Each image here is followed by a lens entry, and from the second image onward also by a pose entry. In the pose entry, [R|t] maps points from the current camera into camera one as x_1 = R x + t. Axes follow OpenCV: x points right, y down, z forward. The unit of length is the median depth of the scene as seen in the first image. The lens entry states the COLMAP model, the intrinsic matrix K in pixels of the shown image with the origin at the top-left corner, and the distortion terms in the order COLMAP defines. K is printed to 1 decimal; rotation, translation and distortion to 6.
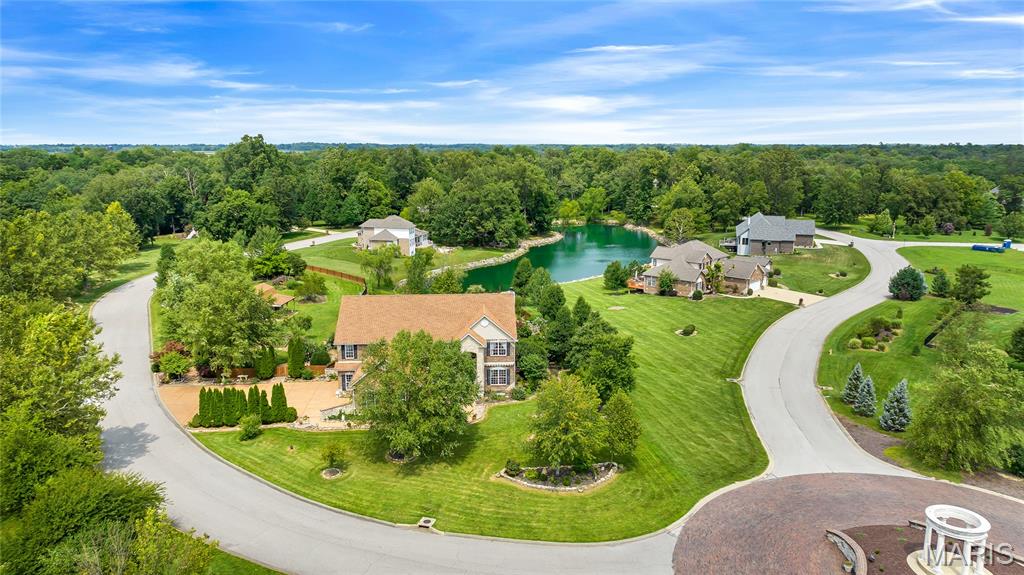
lens RADIAL K [[737.2, 0, 509.7], [0, 737.2, 282.4], [0, 0, 1]] dist [-0.014551, 0.003605]
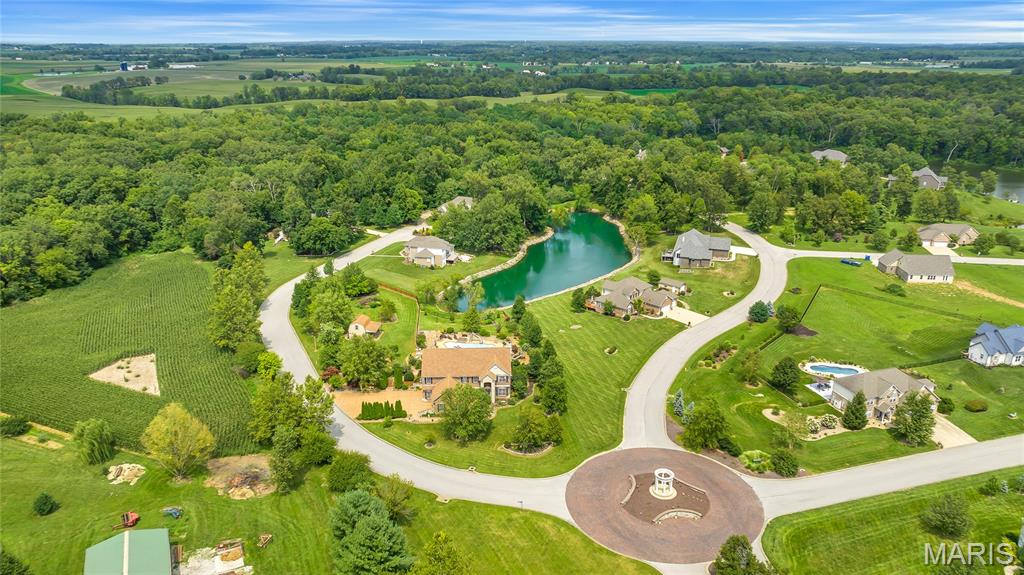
lens RADIAL K [[737.2, 0, 513.3], [0, 737.2, 290.9], [0, 0, 1]] dist [-0.014551, 0.003605]
pose [[0.999941, 0.009545, -0.005139, 0.021547], [-0.008719, 0.989839, 0.141928, -0.403338], [0.006442, -0.141875, 0.989864, -0.891563]]
